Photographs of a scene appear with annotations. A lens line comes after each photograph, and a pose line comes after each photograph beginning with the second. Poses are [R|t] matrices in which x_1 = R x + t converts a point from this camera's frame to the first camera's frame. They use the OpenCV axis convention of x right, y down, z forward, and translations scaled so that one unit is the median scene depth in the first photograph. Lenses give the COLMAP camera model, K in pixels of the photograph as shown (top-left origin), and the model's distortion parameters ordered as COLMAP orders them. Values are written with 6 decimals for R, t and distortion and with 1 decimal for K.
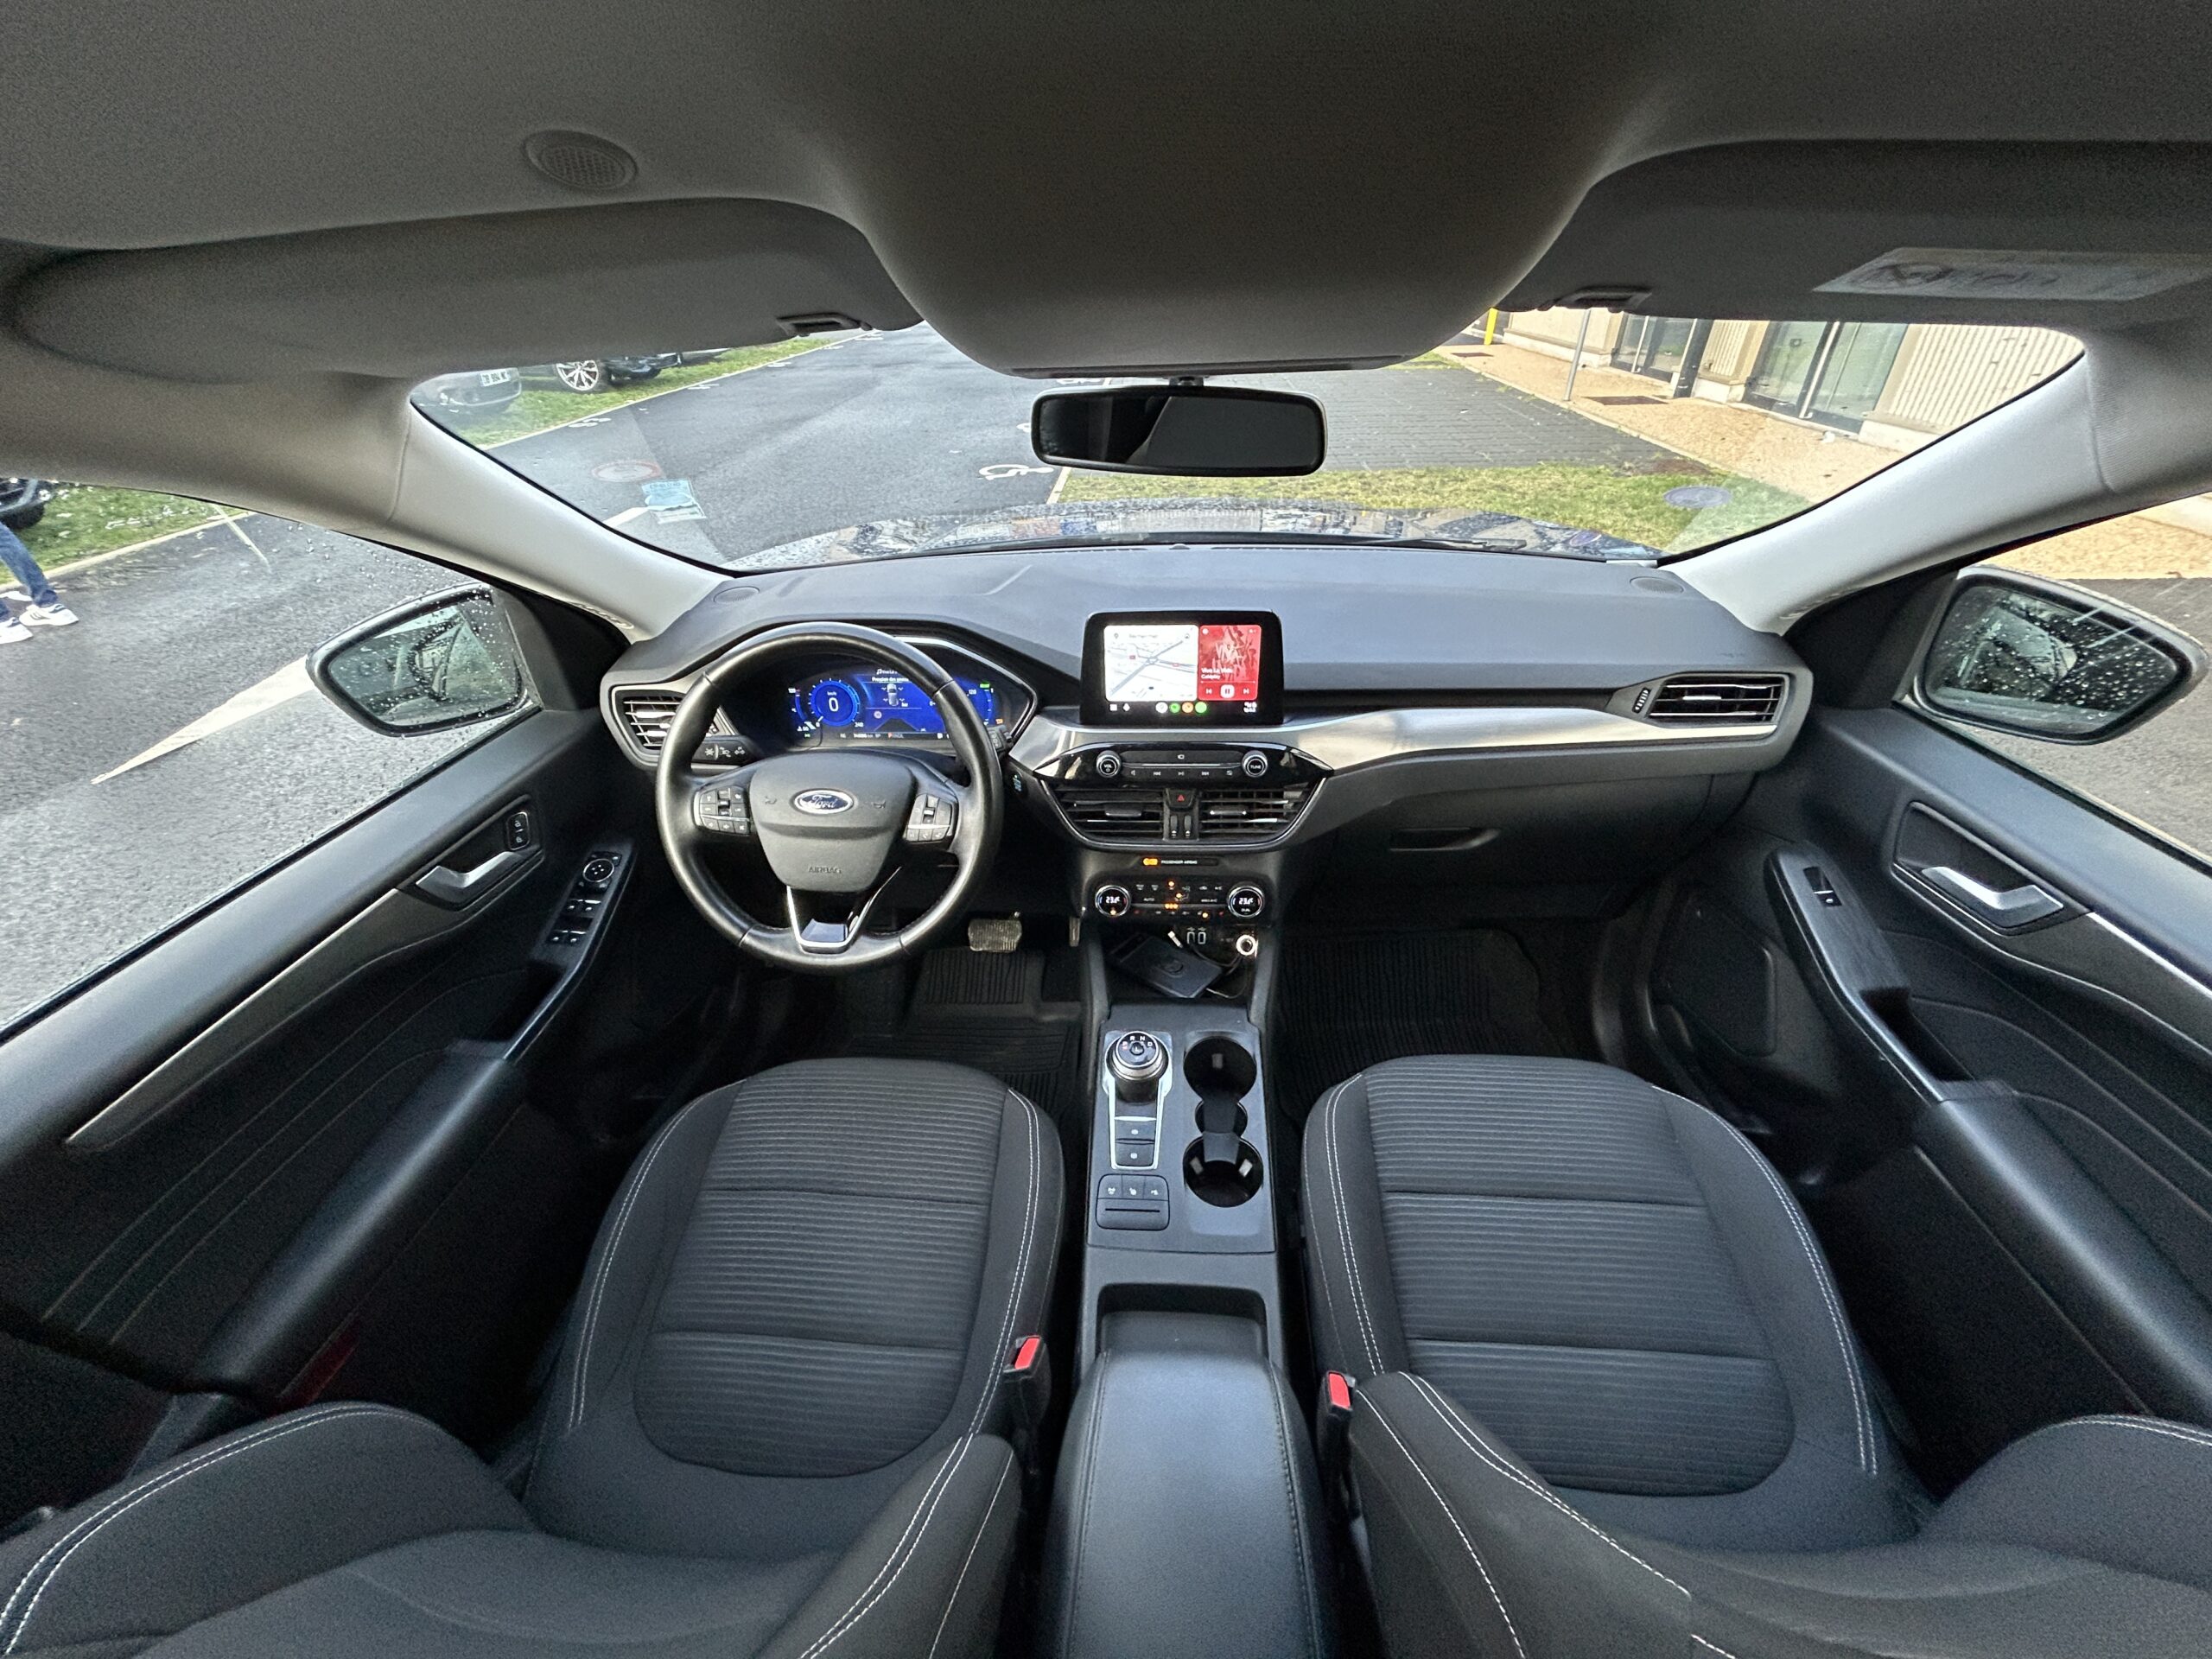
lens RADIAL K [[890.0, 0, 1098.2], [0, 890.0, 824.0], [0, 0, 1]] dist [-0.006179, 0.000434]
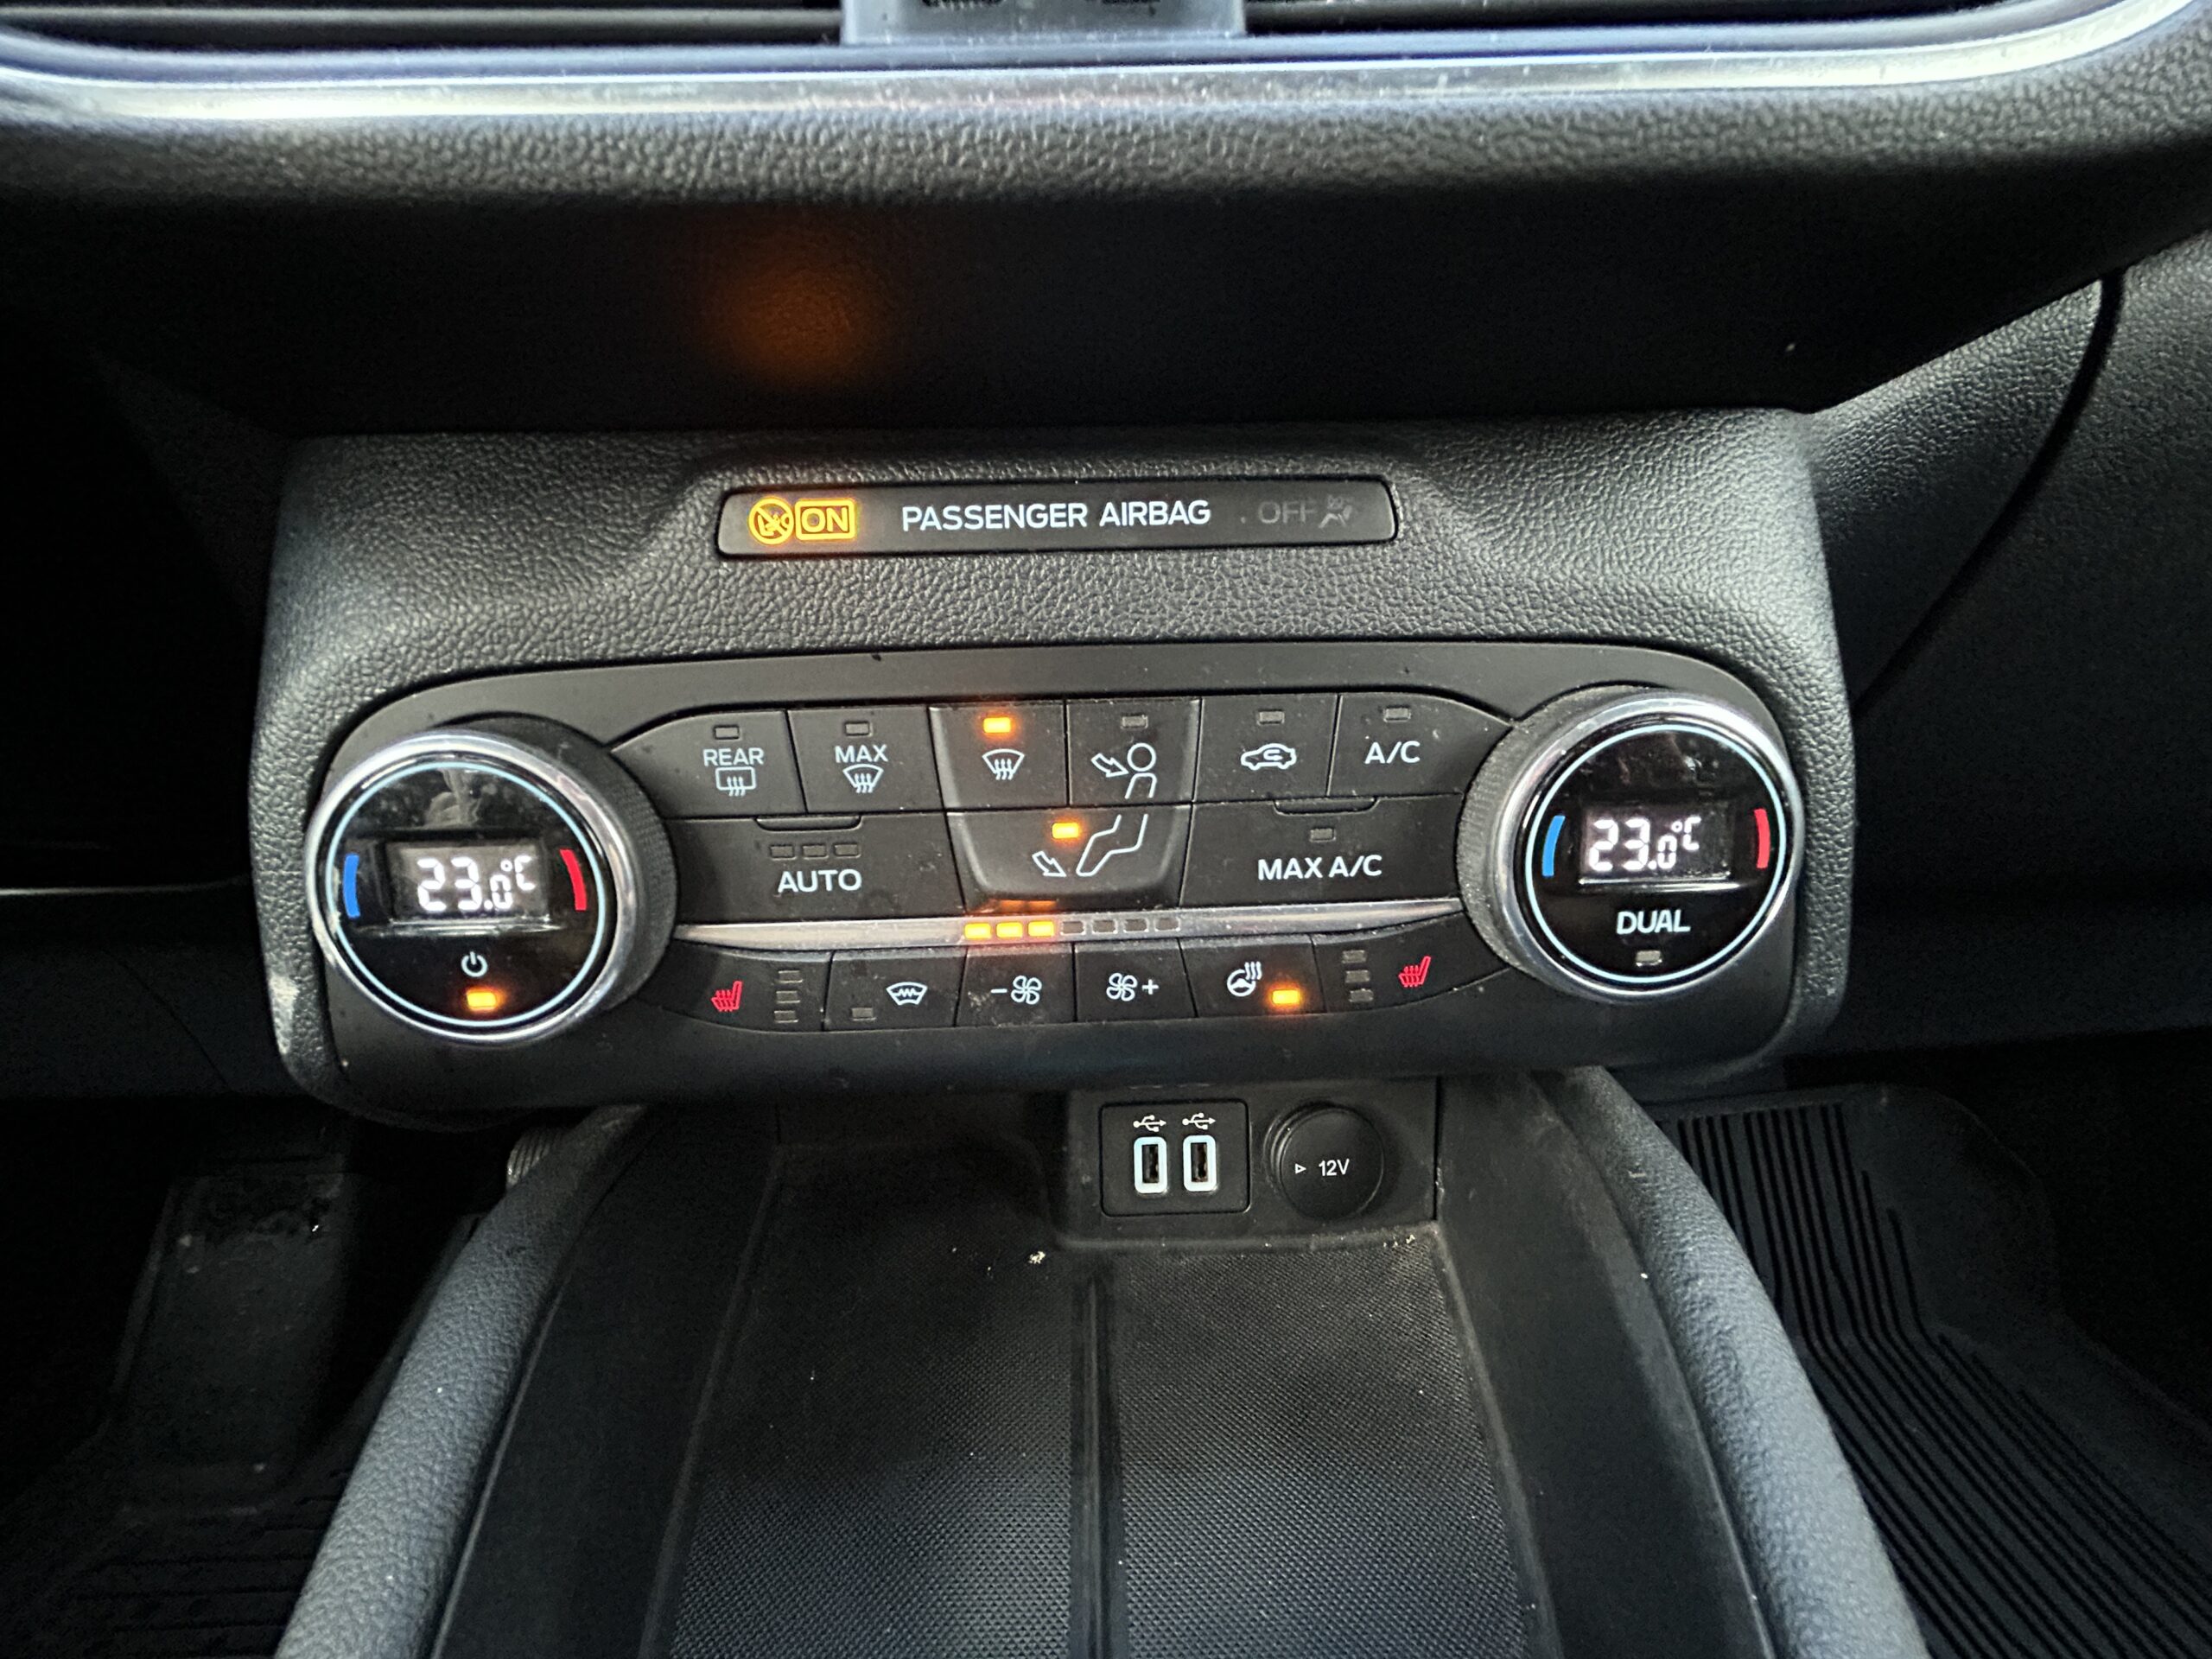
lens RADIAL K [[890.0, 0, 1106.8], [0, 890.0, 831.3], [0, 0, 1]] dist [-0.006179, 0.000434]
pose [[0.994622, -0.020668, 0.101488, 0.090913], [0.040284, 0.979928, -0.195238, 0.111953], [-0.095415, 0.198276, 0.975491, 0.956145]]
